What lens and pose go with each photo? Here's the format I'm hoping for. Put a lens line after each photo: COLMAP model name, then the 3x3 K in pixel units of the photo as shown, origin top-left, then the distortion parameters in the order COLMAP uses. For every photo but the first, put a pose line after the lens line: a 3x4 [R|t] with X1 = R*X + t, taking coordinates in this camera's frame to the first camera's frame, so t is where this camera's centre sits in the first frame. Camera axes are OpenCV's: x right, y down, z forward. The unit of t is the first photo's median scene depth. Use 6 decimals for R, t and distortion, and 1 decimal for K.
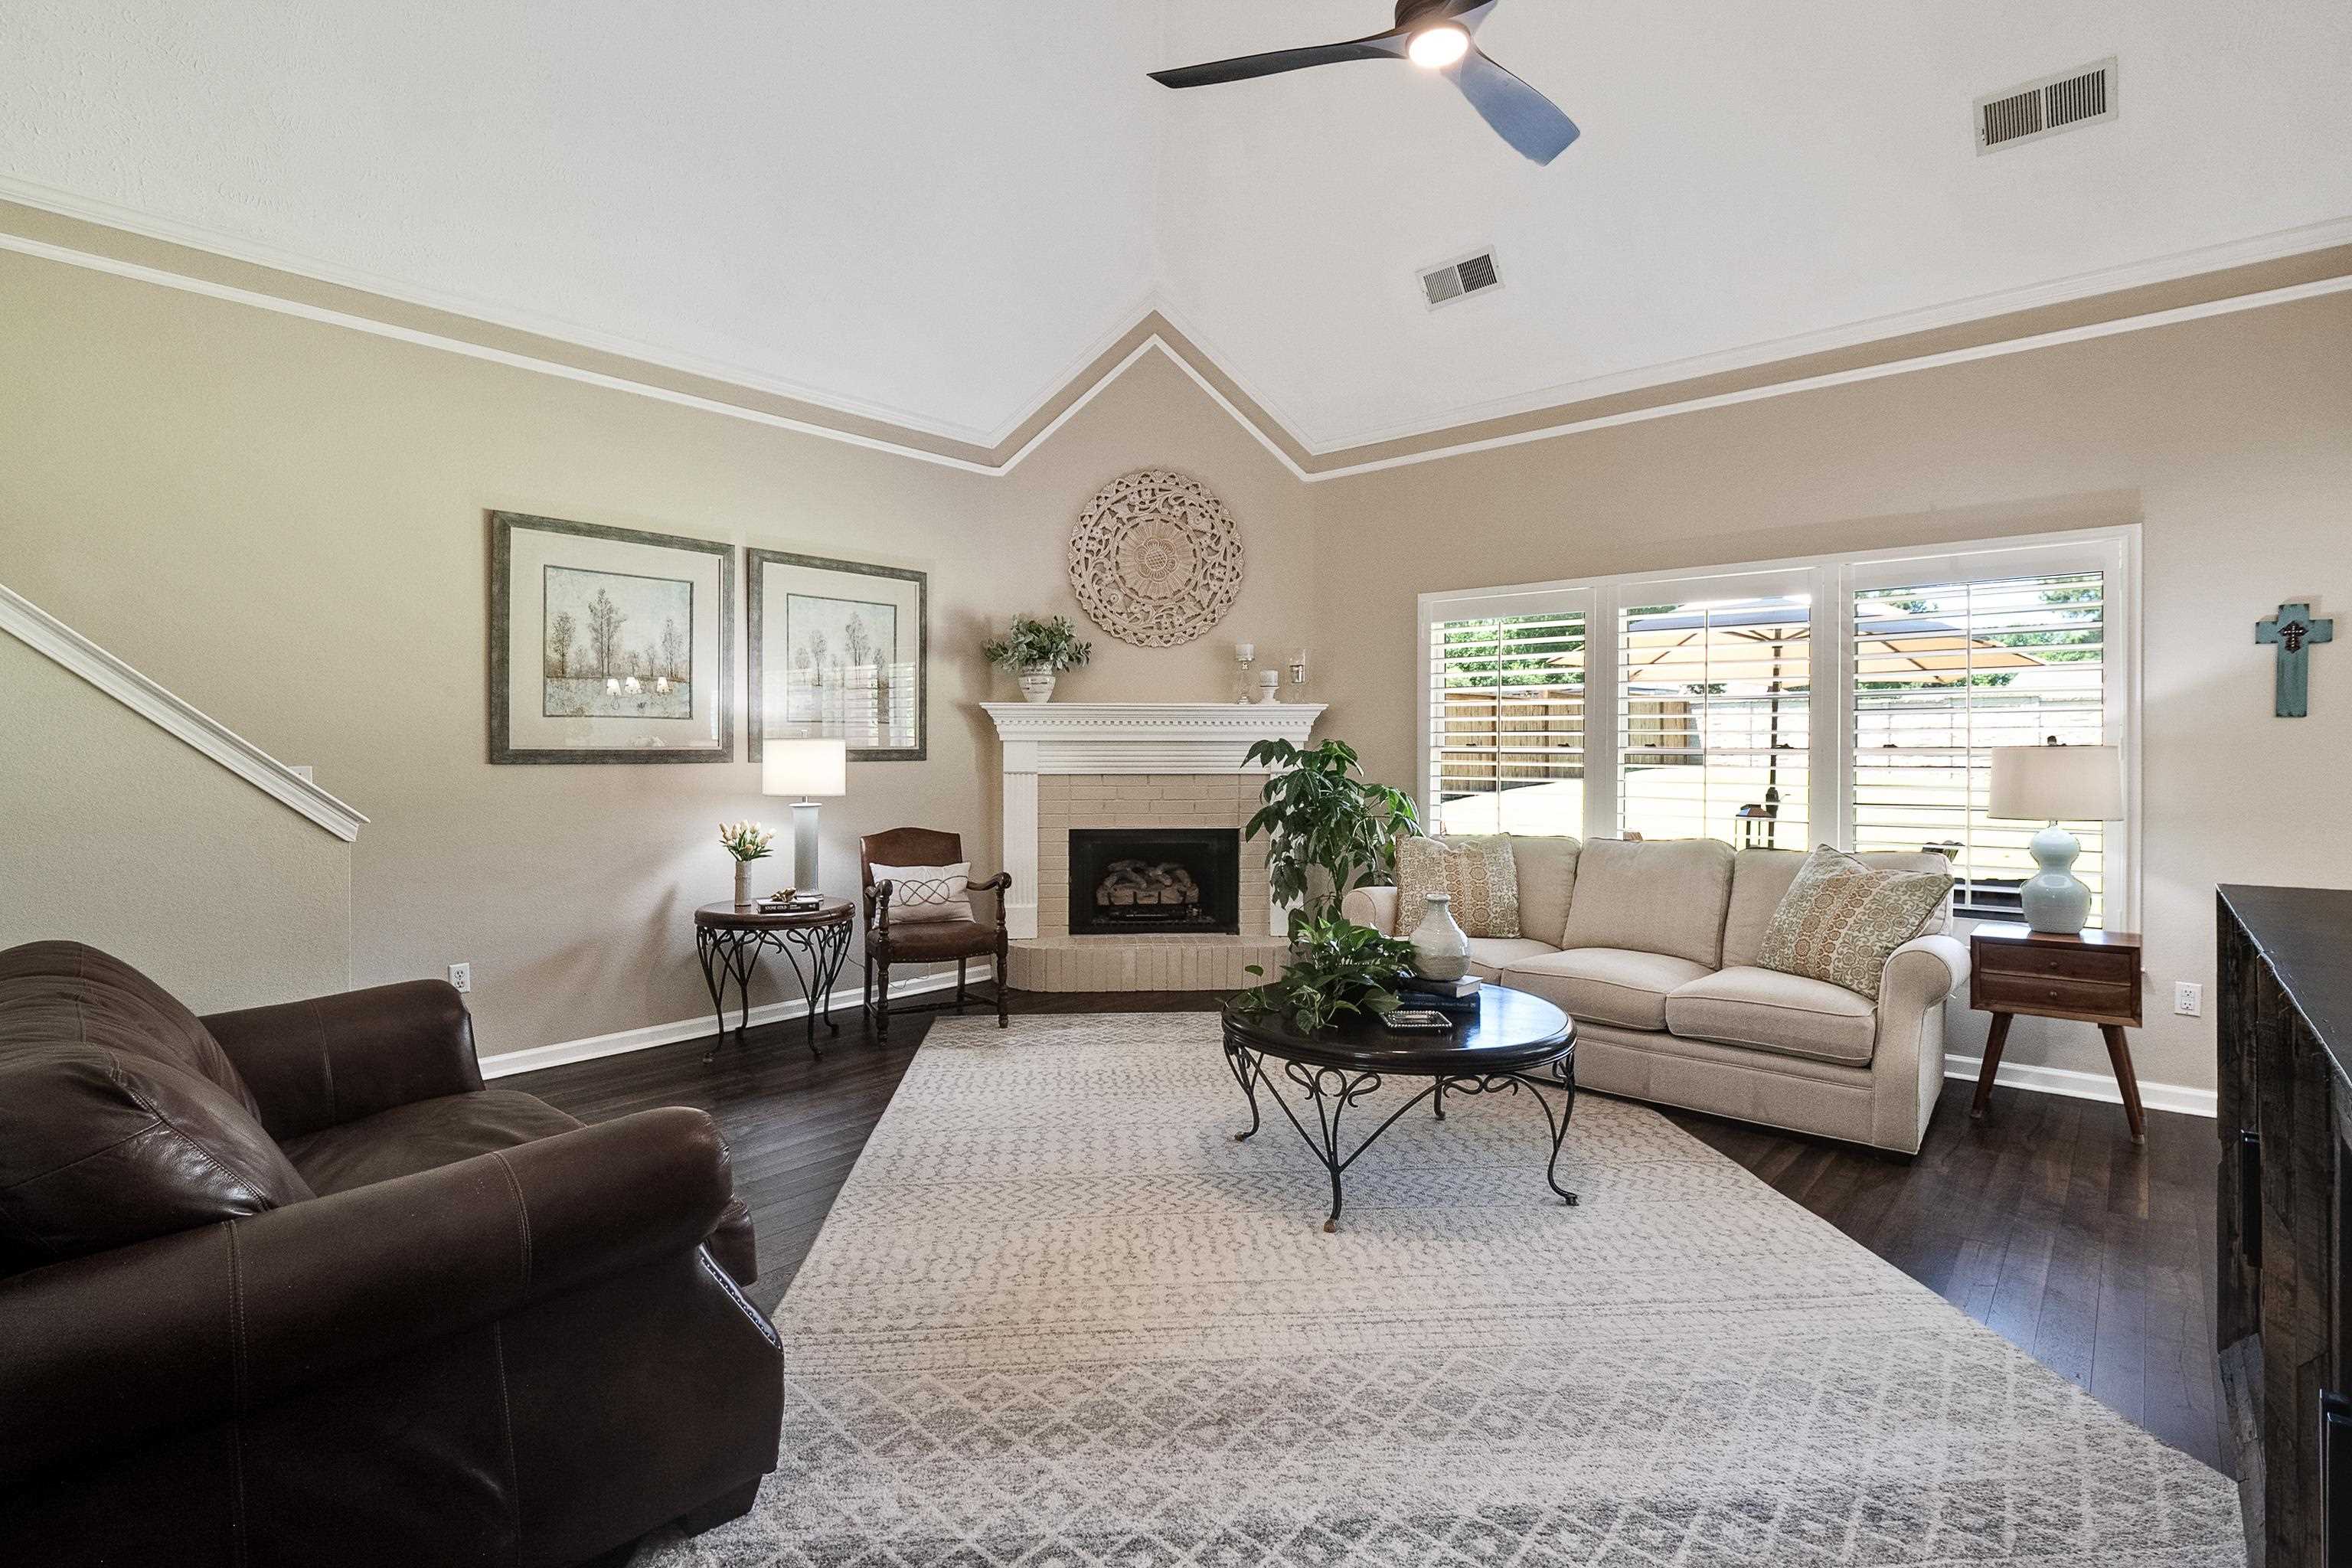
lens RADIAL K [[1104.1, 0, 1168.4], [0, 1104.1, 769.6], [0, 0, 1]] dist [-0.000566, -0.011053]
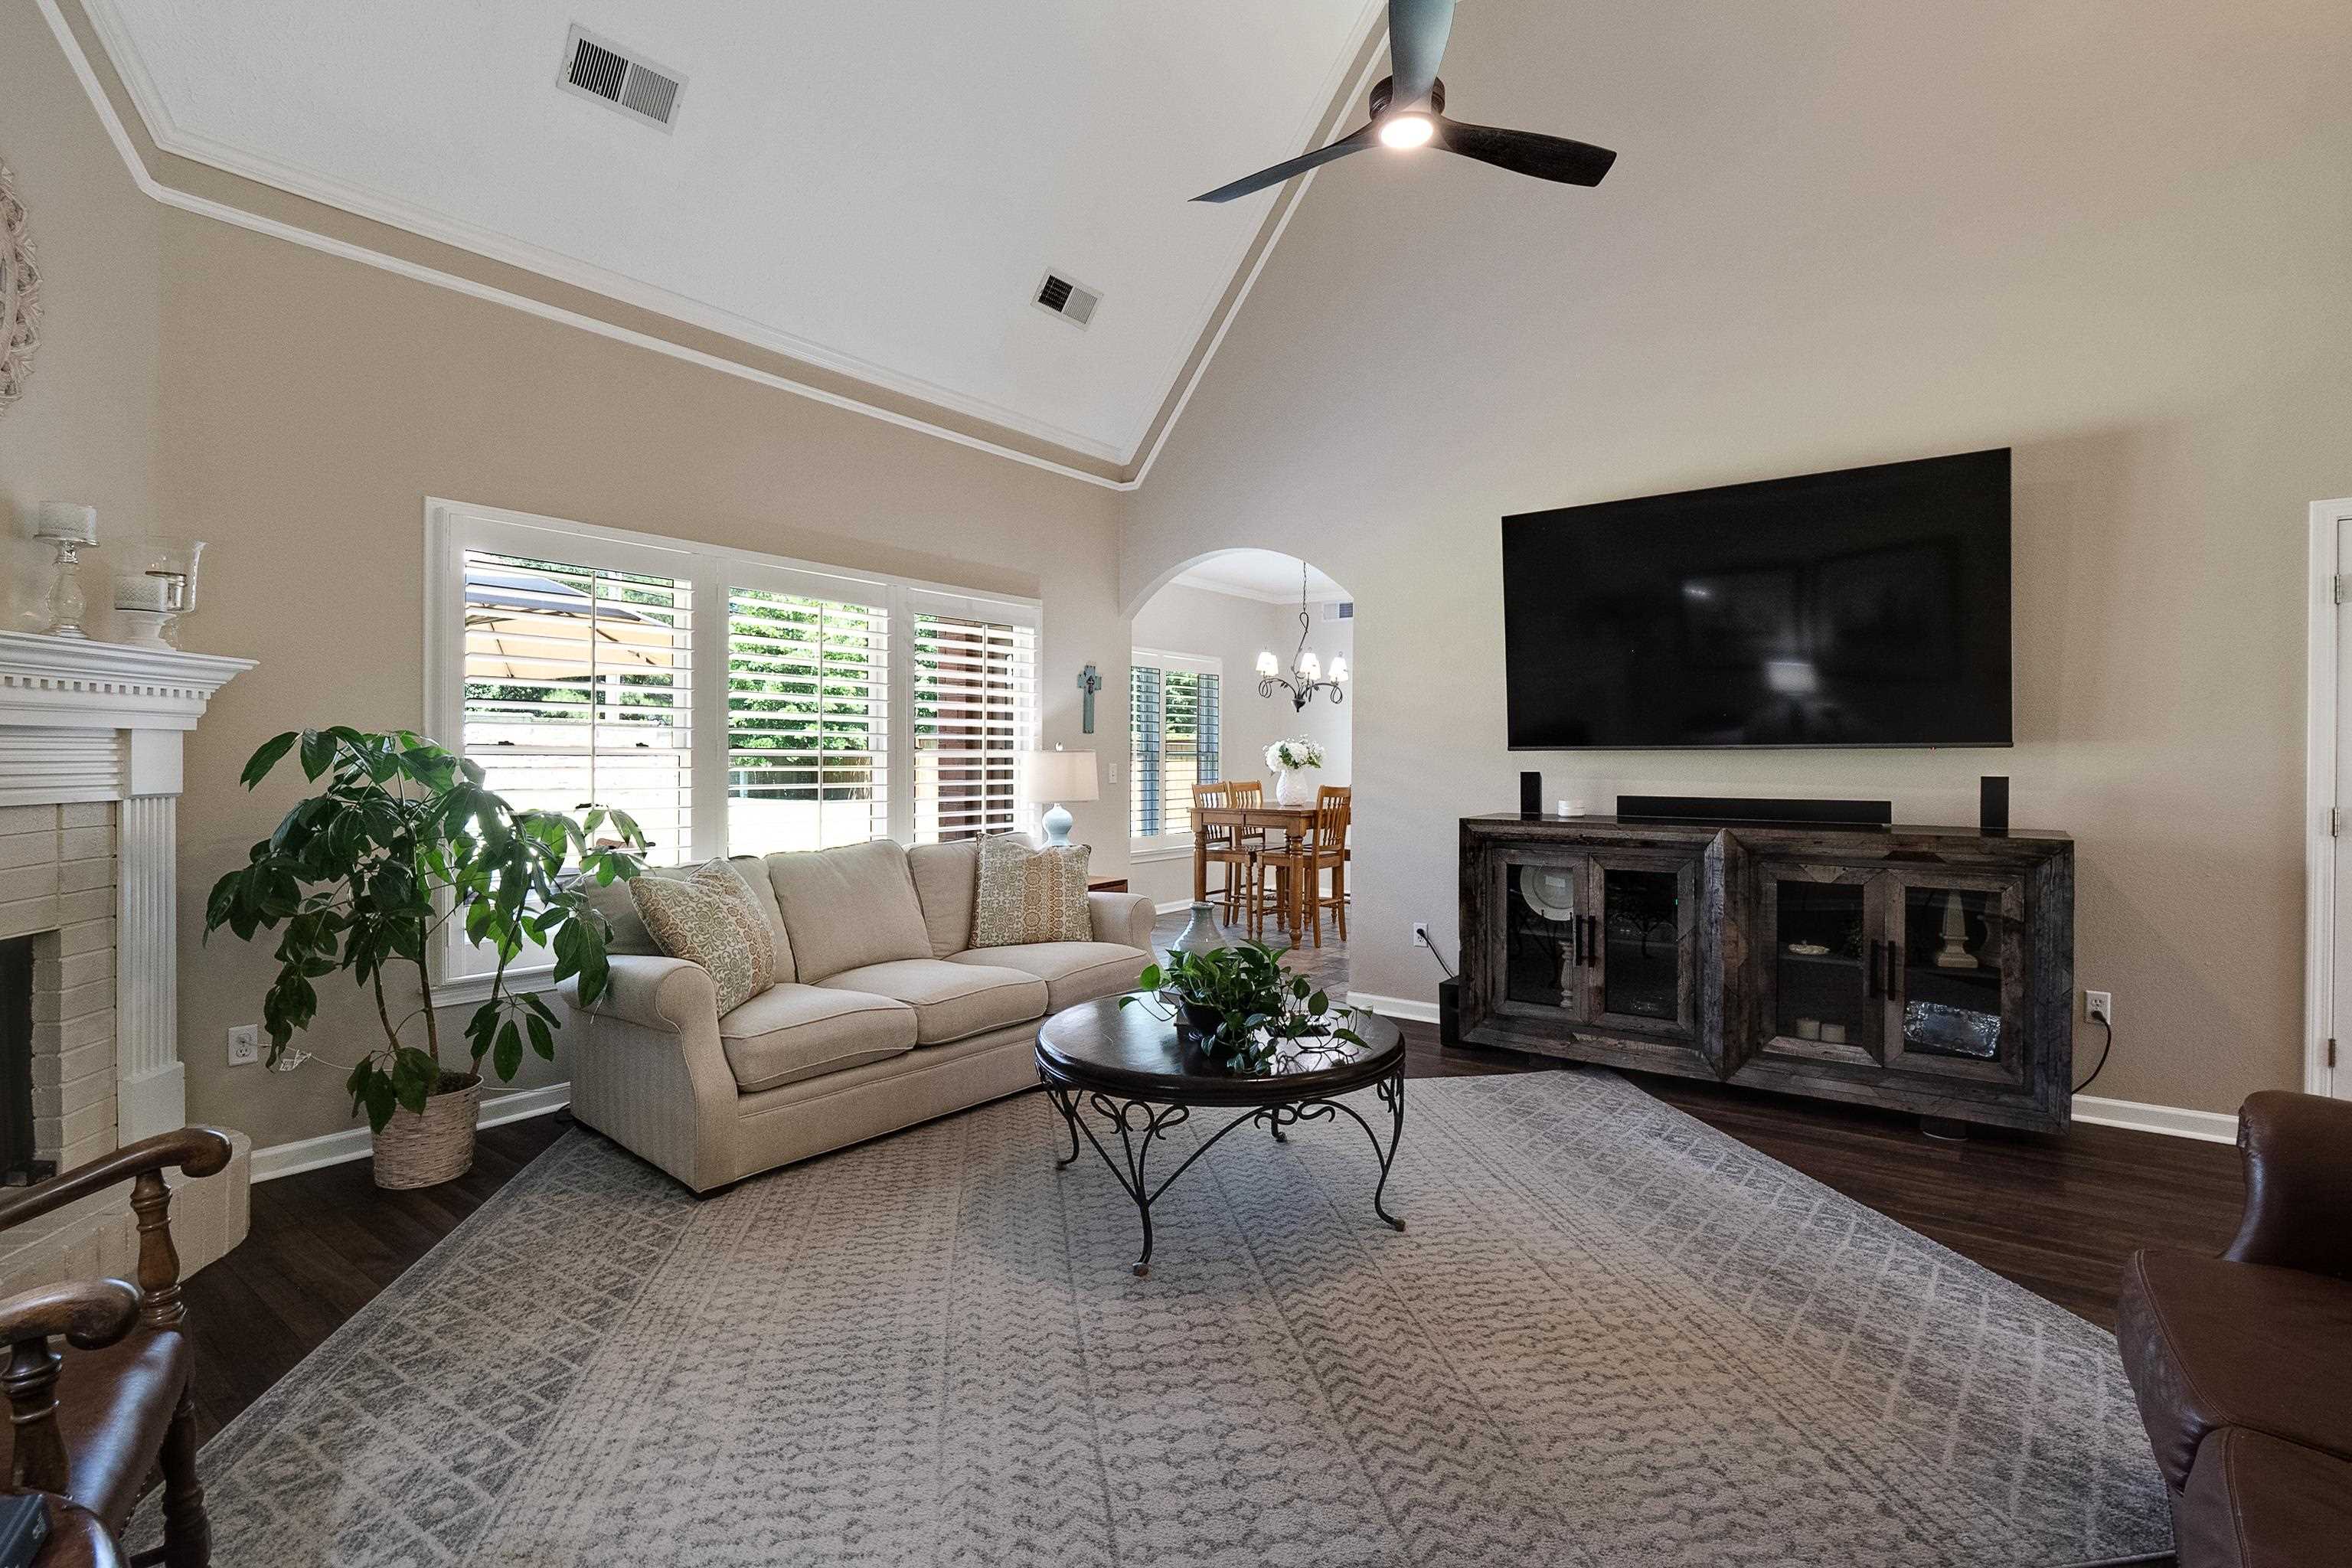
lens RADIAL K [[1104.1, 0, 1168.4], [0, 1104.1, 769.6], [0, 0, 1]] dist [-0.000566, -0.011053]
pose [[-0.073048, -0.016495, 0.997192, -0.960242], [0.010582, 0.999794, 0.017313, -0.029431], [-0.997272, 0.011817, -0.072859, 1.455567]]
